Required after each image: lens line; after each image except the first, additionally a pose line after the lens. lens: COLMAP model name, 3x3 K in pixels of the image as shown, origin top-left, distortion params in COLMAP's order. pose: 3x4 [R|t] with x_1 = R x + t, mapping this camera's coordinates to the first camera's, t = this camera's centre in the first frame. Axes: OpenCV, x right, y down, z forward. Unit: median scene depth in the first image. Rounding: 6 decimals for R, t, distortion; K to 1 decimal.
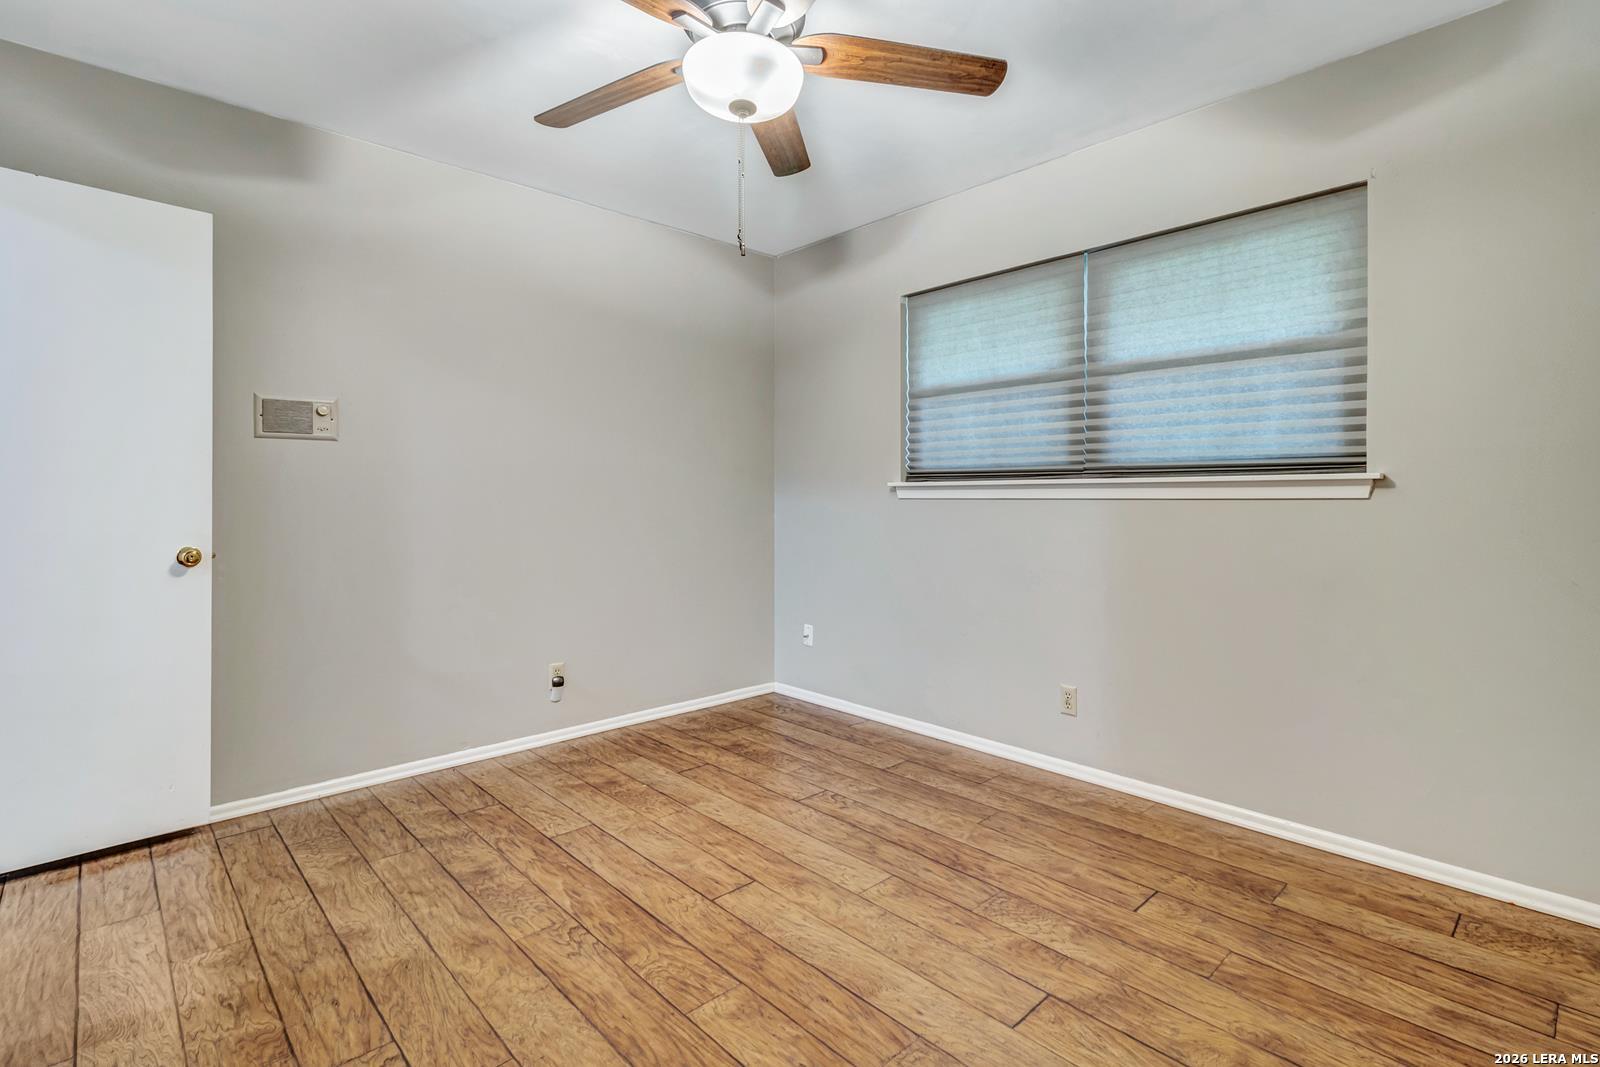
lens RADIAL K [[753.8, 0, 797.8], [0, 753.8, 498.8], [0, 0, 1]] dist [-0.000770, 0.000774]
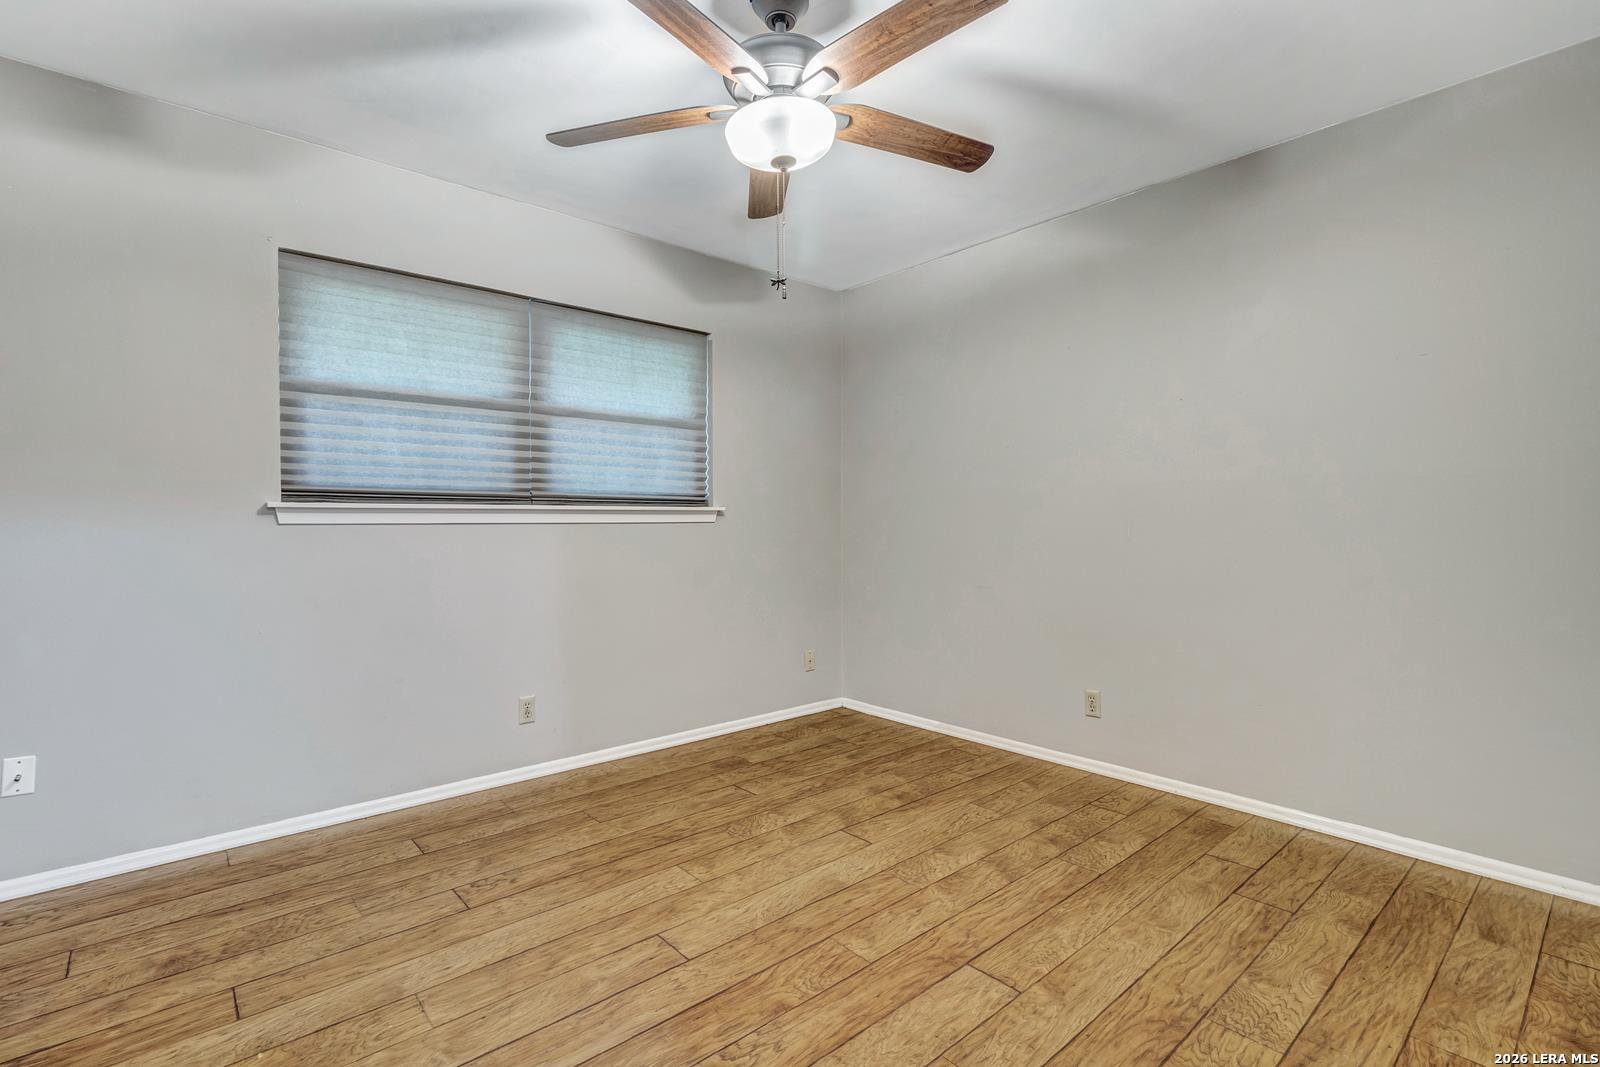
lens RADIAL K [[753.8, 0, 799.7], [0, 753.8, 527.4], [0, 0, 1]] dist [-0.000770, 0.000774]
pose [[0.028015, -0.007209, 0.999581, -0.801746], [0.004900, 0.999963, 0.007075, 0.000418], [-0.999595, 0.004700, 0.028050, 0.655447]]
